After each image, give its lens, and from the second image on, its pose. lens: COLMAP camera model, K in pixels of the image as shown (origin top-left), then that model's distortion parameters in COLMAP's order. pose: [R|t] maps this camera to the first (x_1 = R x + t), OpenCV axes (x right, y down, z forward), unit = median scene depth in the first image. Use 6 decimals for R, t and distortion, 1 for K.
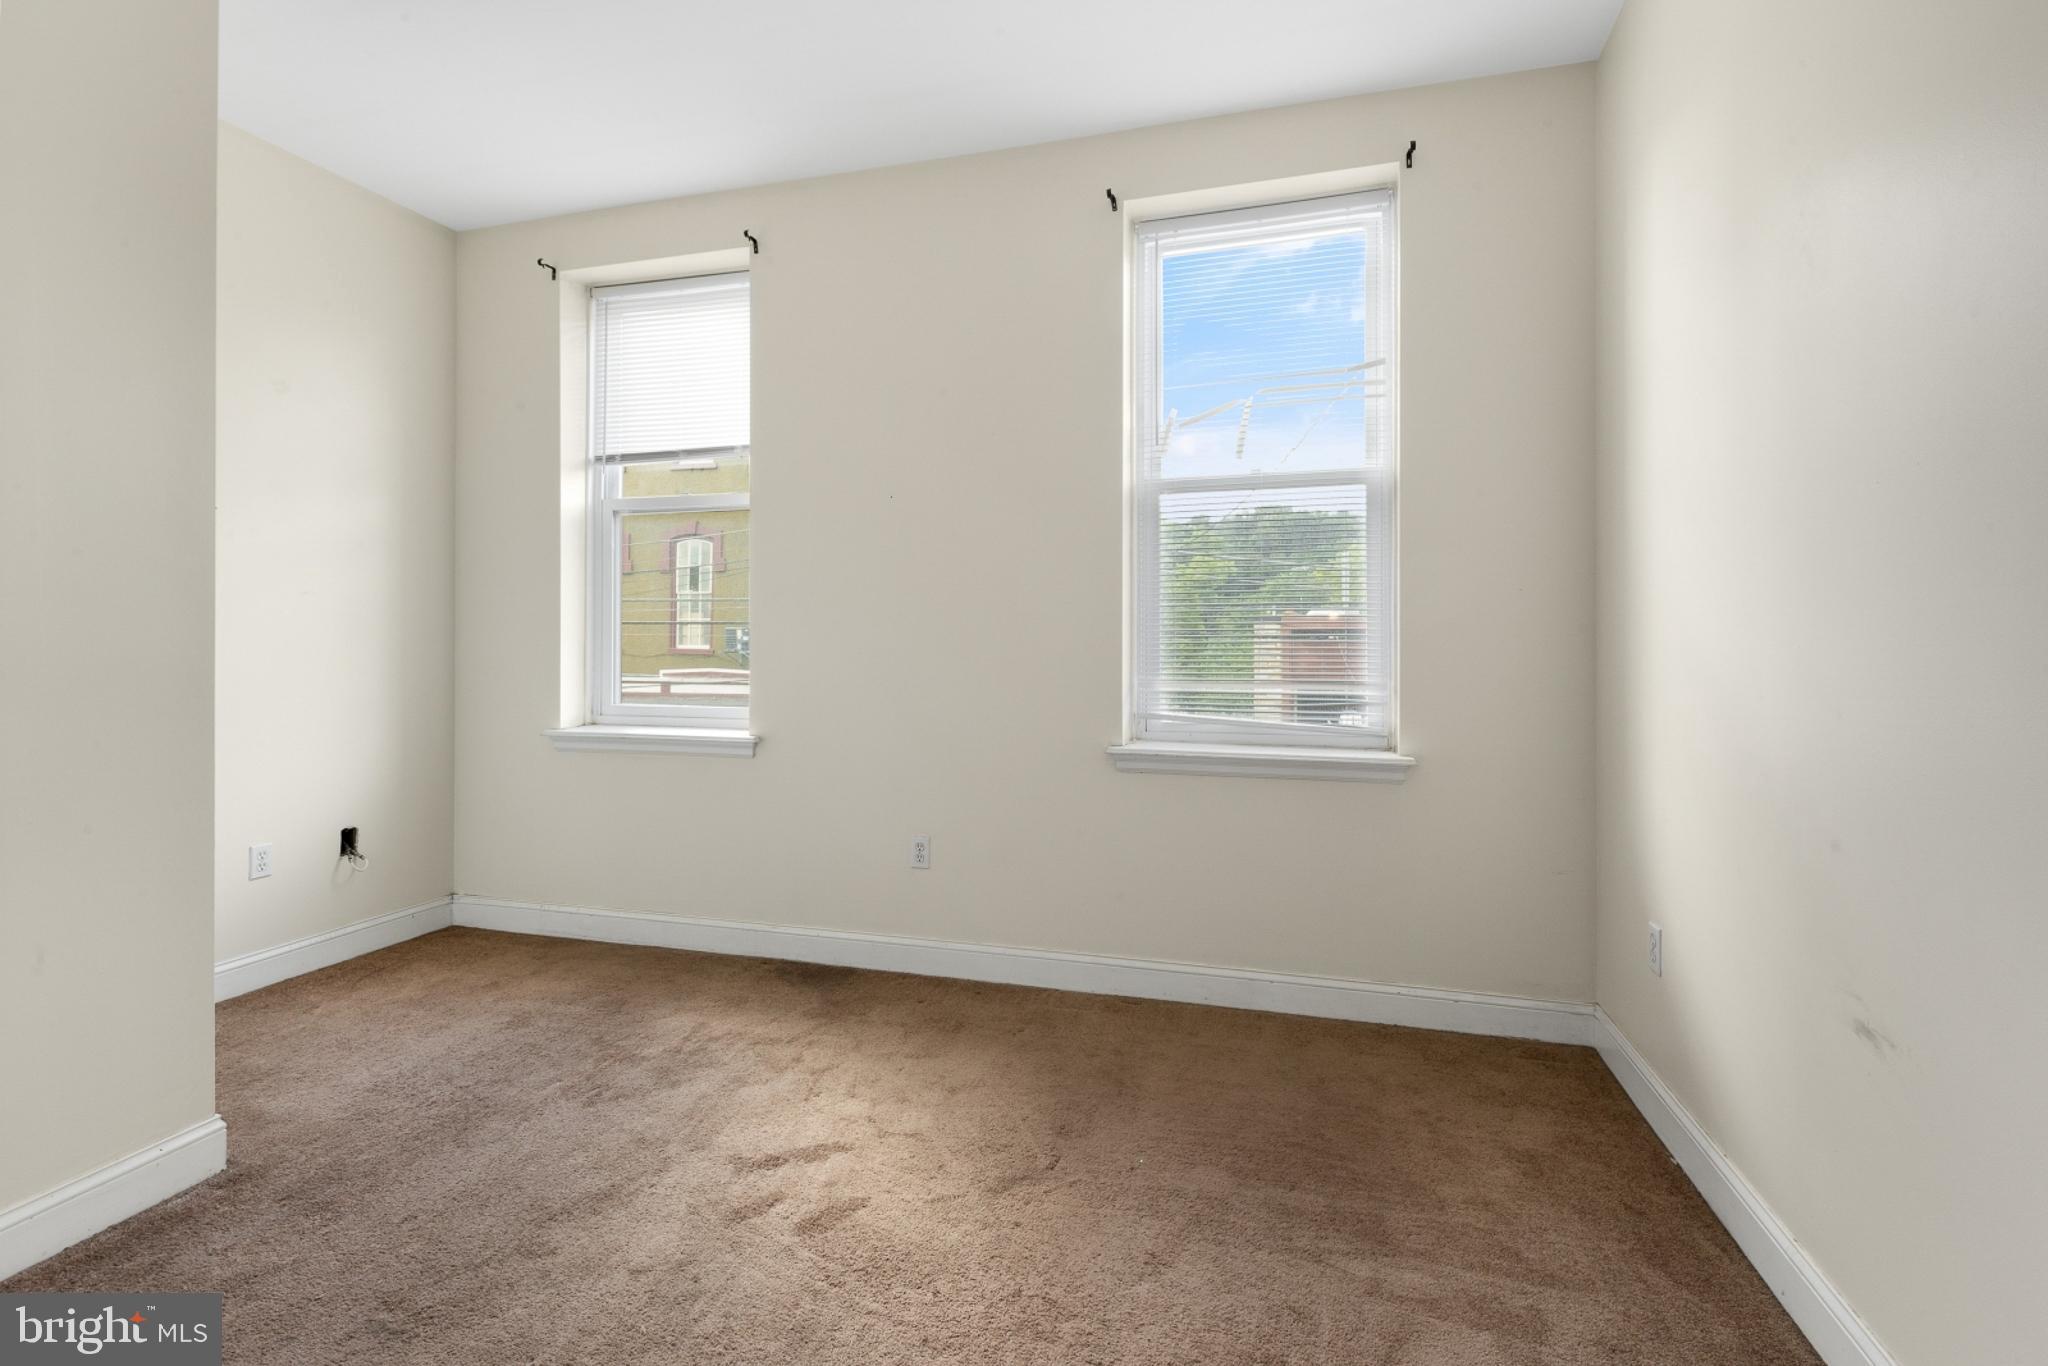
lens RADIAL K [[953.5, 0, 1020.1], [0, 953.5, 656.6], [0, 0, 1]] dist [0.011304, 0.000199]
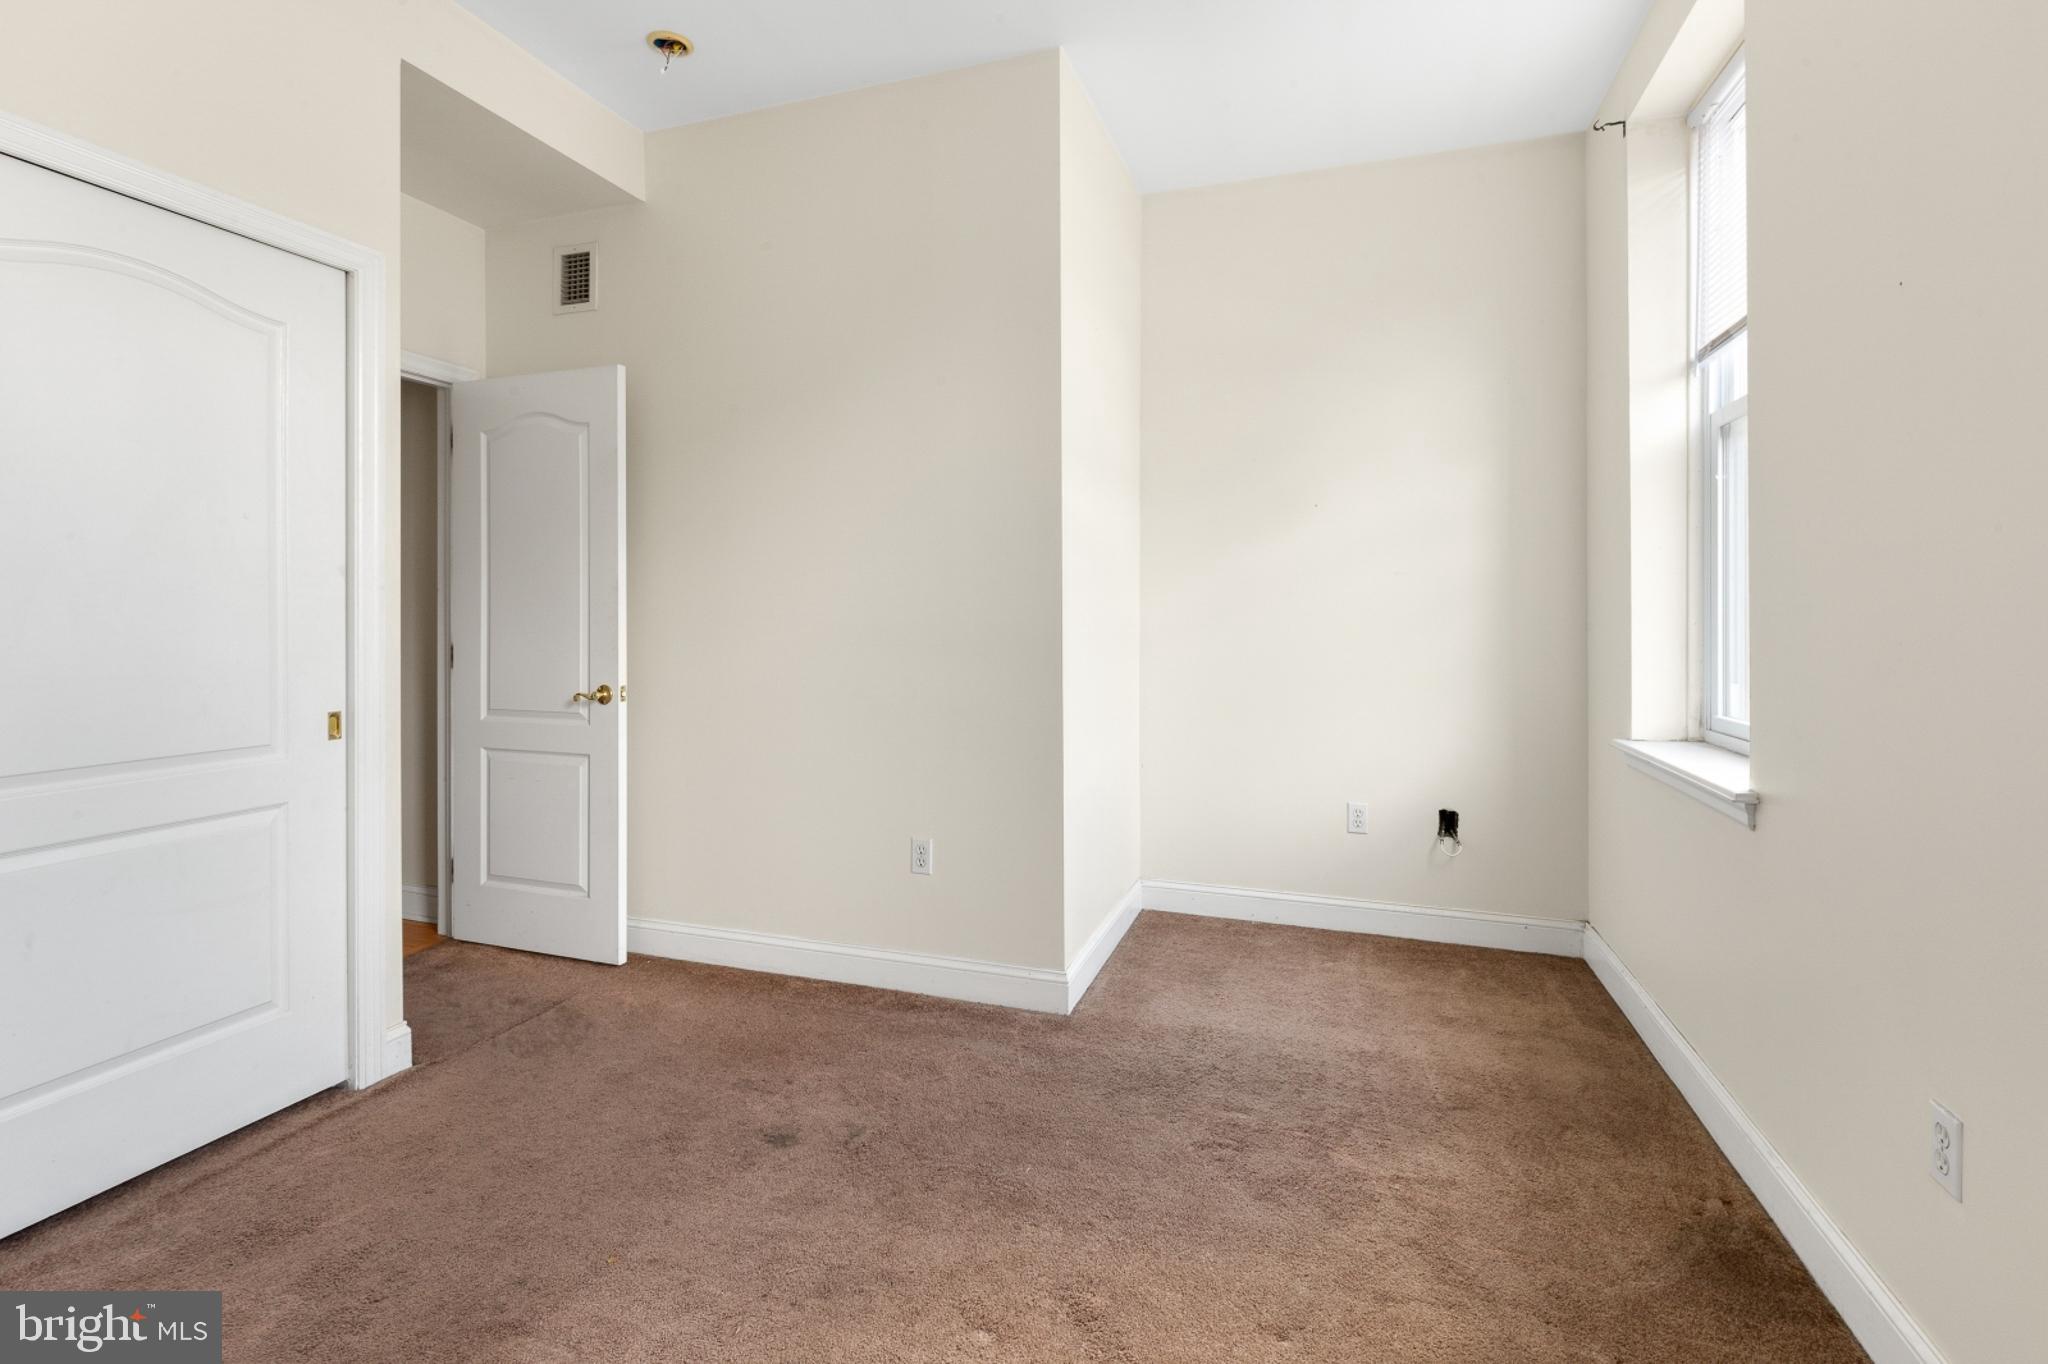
lens RADIAL K [[951.3, 0, 1017.8], [0, 951.3, 627.1], [0, 0, 1]] dist [-0.000571, -0.000381]
pose [[-0.050393, 0.007232, -0.998703, 0.342487], [-0.020938, 0.999746, 0.008296, -0.008901], [0.998510, 0.021328, -0.050229, 0.697362]]
